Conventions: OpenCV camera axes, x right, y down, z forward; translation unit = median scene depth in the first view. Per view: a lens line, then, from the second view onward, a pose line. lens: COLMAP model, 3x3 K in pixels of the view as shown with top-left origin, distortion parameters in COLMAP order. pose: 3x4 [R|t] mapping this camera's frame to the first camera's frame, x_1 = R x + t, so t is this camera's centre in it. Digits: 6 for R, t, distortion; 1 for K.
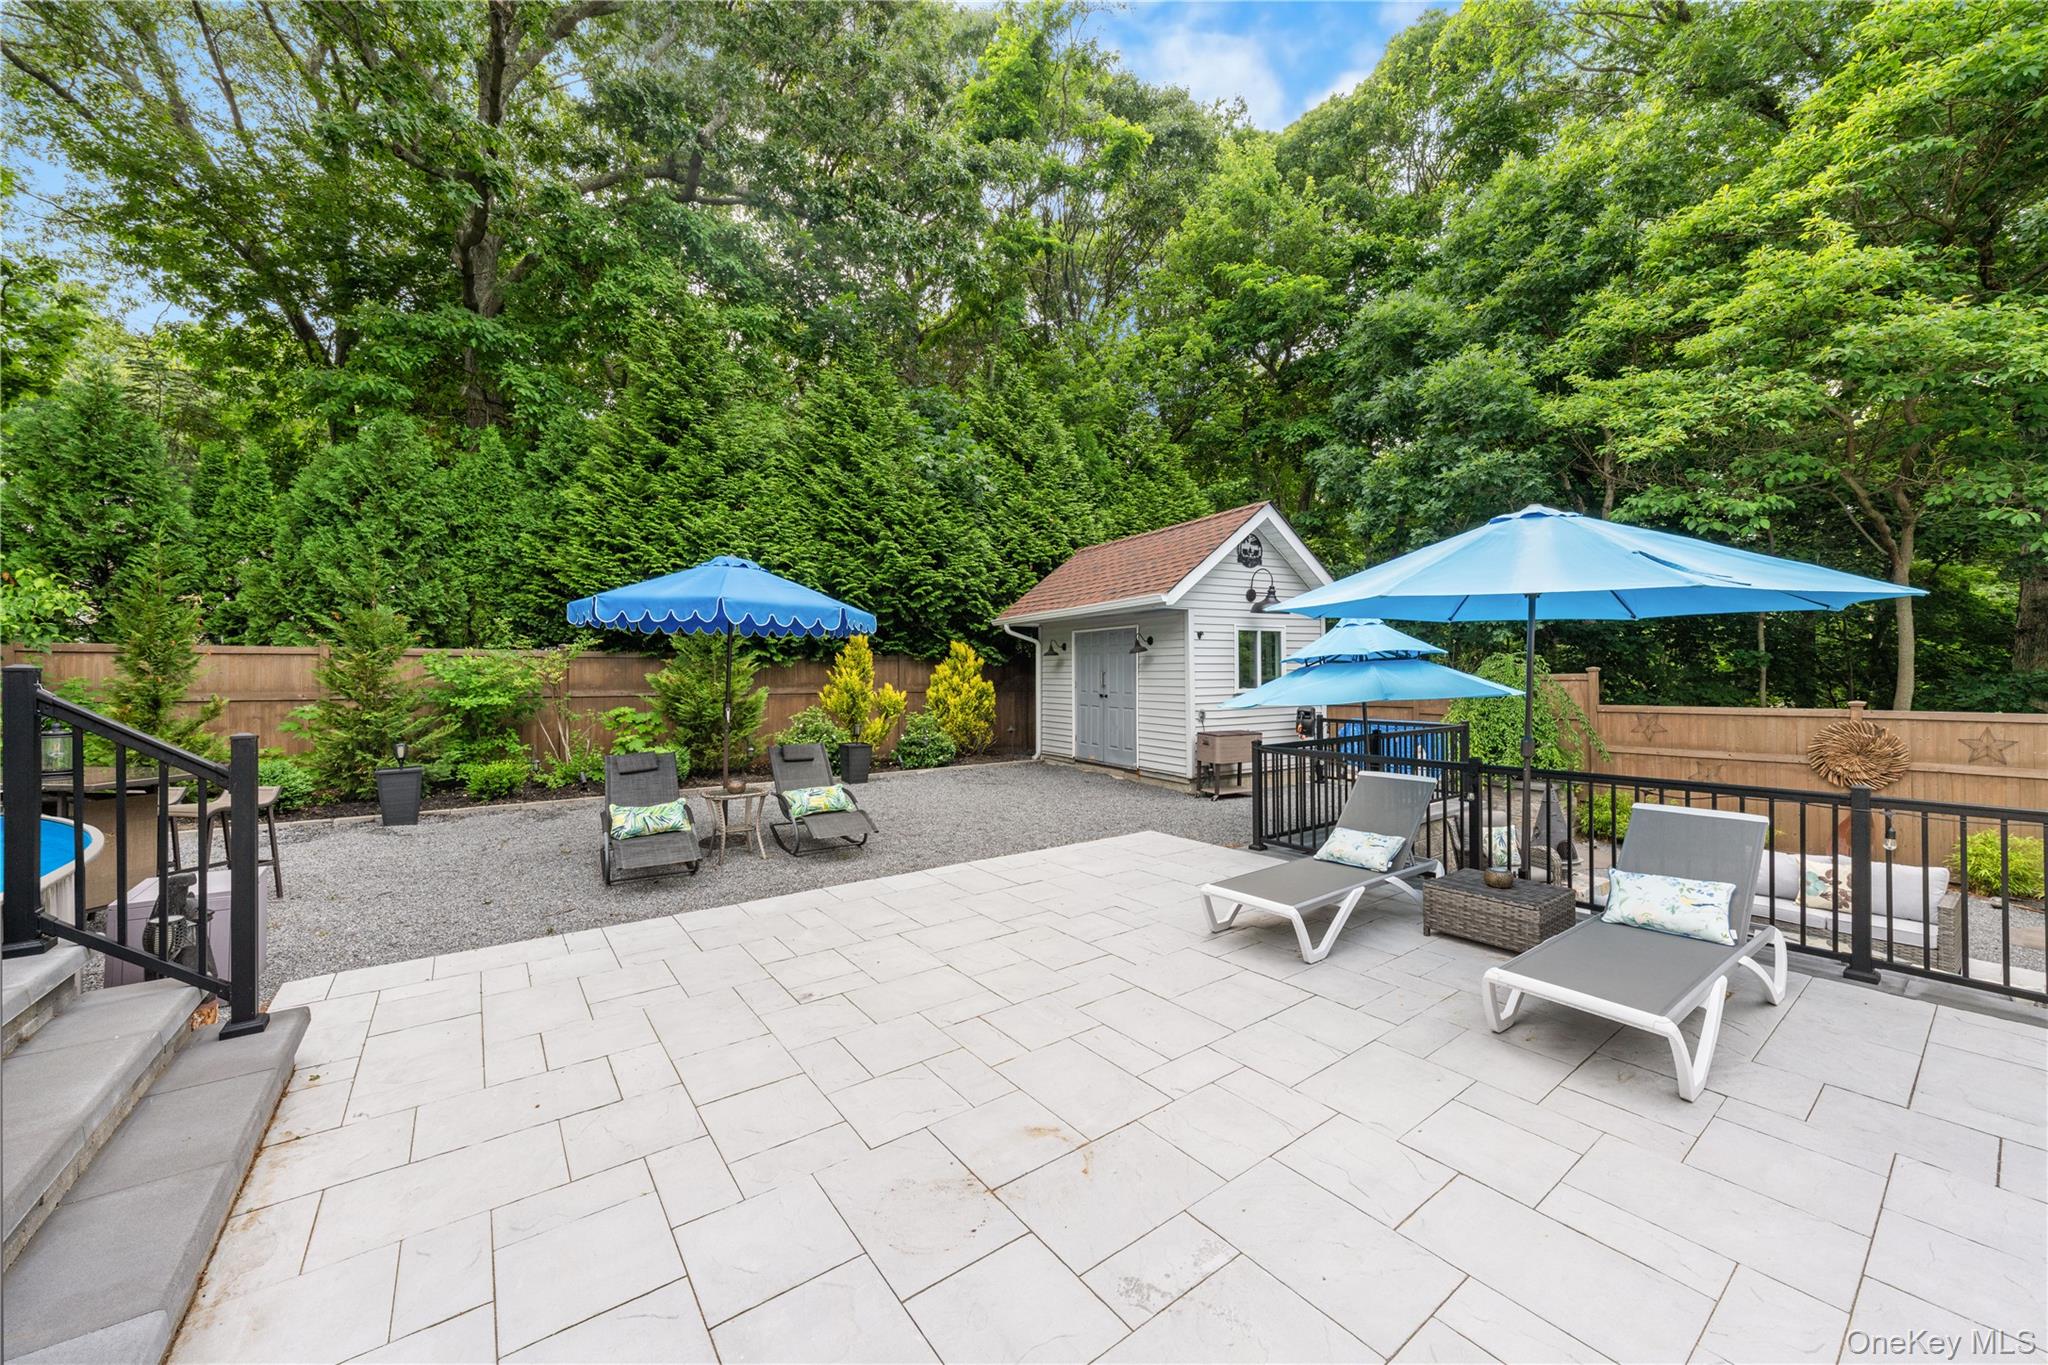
lens RADIAL K [[751.4, 0, 1029.1], [0, 751.4, 680.0], [0, 0, 1]] dist [-0.000138, -0.000002]
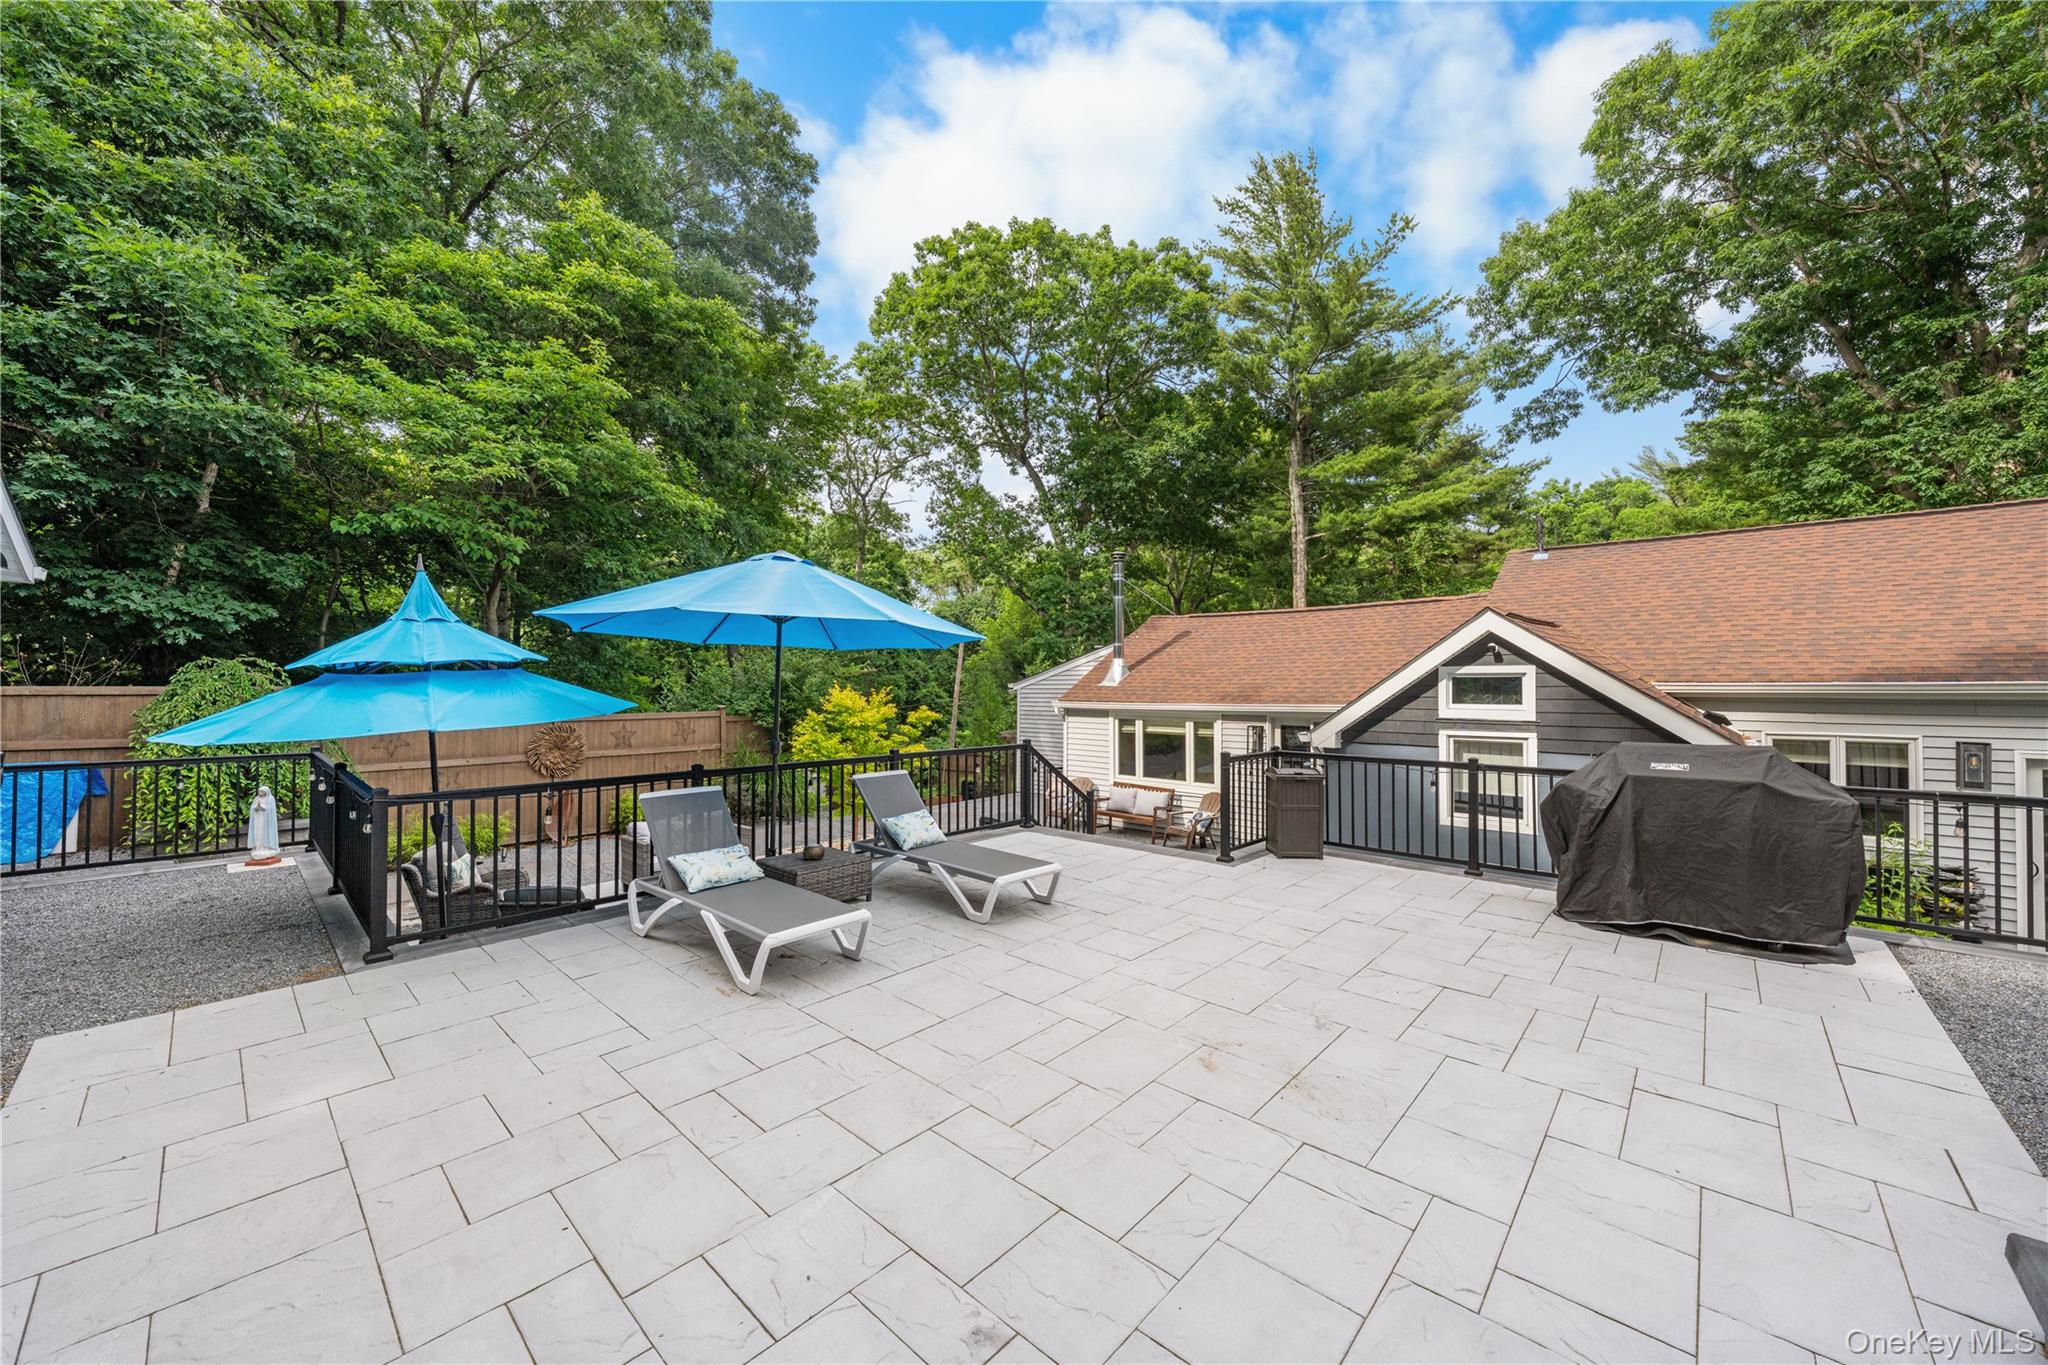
lens RADIAL K [[751.4, 0, 1029.1], [0, 751.4, 680.0], [0, 0, 1]] dist [-0.000138, -0.000002]
pose [[-0.189135, 0.012810, 0.981867, -0.860366], [0.005140, 0.999914, -0.012055, -0.005020], [-0.981938, 0.002766, -0.189185, 1.153085]]
